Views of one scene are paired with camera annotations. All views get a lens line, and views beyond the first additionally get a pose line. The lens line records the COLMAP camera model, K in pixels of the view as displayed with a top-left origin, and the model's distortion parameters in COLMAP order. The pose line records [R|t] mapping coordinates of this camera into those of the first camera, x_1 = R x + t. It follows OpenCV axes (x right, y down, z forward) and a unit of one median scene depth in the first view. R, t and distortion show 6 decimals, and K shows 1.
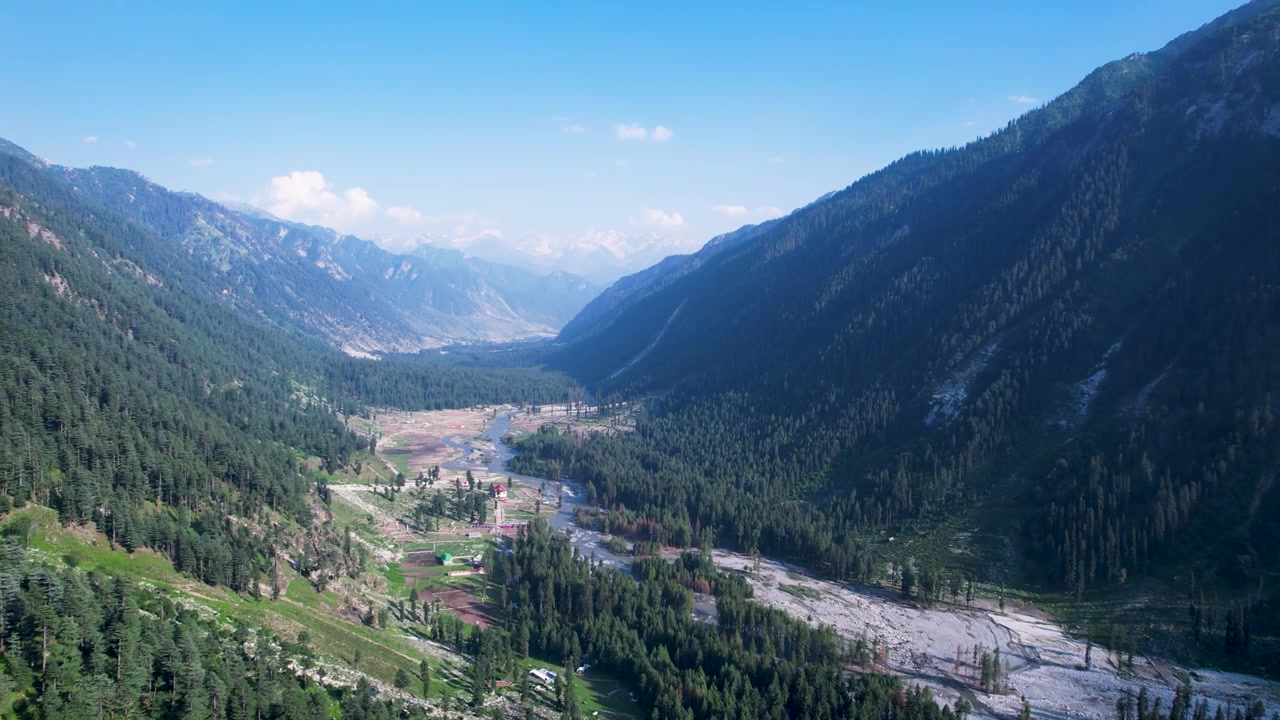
lens RADIAL K [[819.0, 0, 640.0], [0, 819.0, 360.0], [0, 0, 1]] dist [-0.078668, 0.066314]
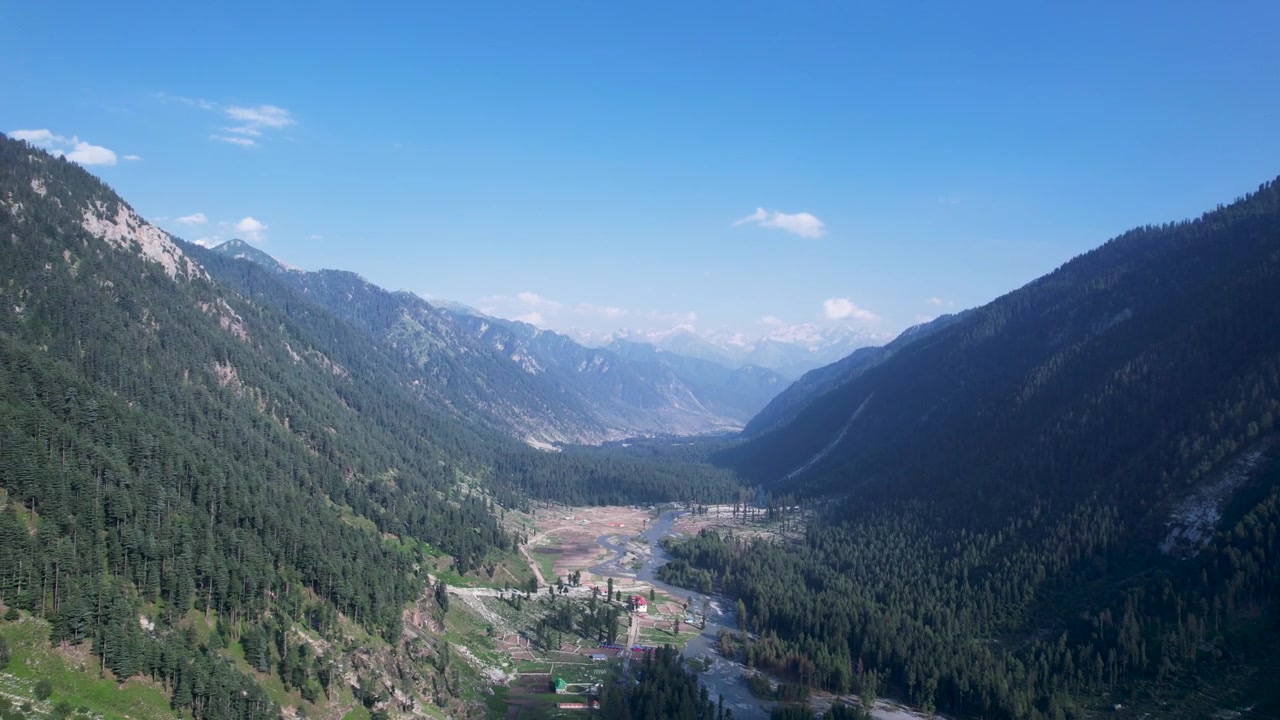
lens RADIAL K [[819.0, 0, 640.0], [0, 819.0, 360.0], [0, 0, 1]] dist [-0.078668, 0.066314]
pose [[0.972216, -0.002724, -0.234071, 0.036955], [-0.023985, 0.993511, -0.111182, -0.006844], [0.232855, 0.113707, 0.965841, 0.097554]]
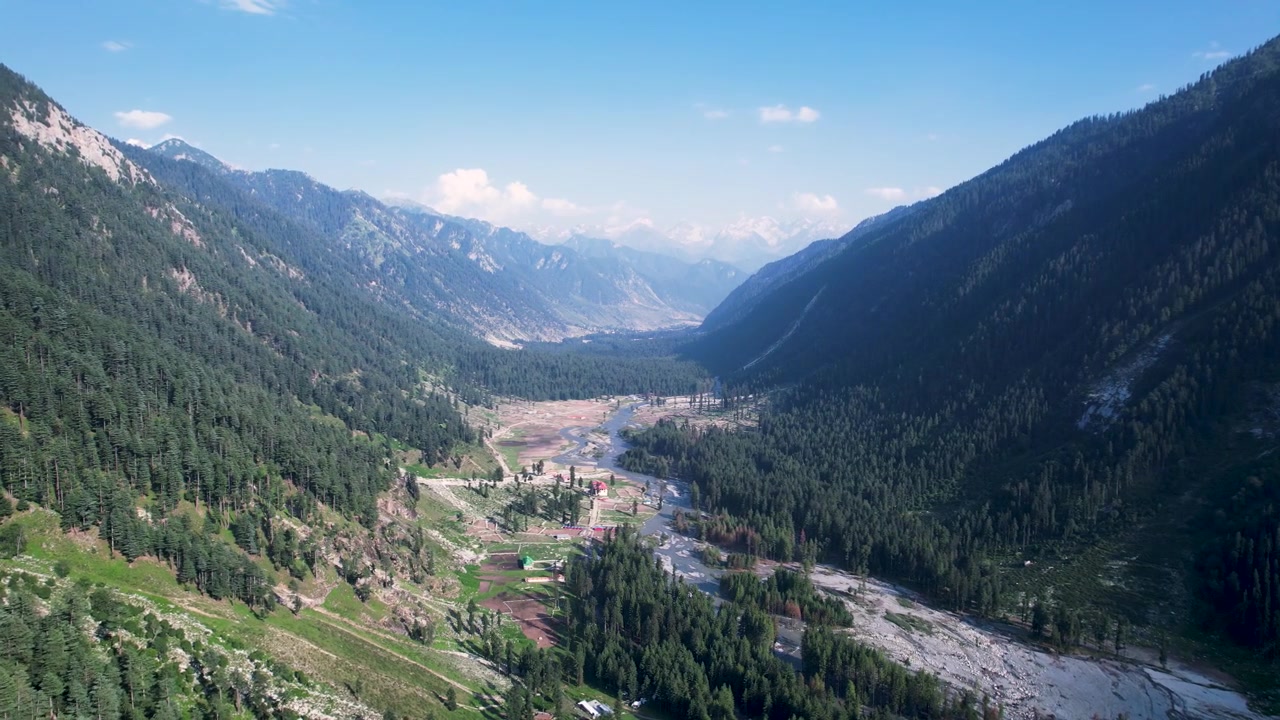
lens RADIAL K [[819.0, 0, 640.0], [0, 819.0, 360.0], [0, 0, 1]] dist [-0.078668, 0.066314]
pose [[0.982504, 0.003939, -0.186199, 0.048221], [-0.001143, 0.999885, 0.015120, -0.004788], [0.186237, -0.014643, 0.982396, 0.067490]]
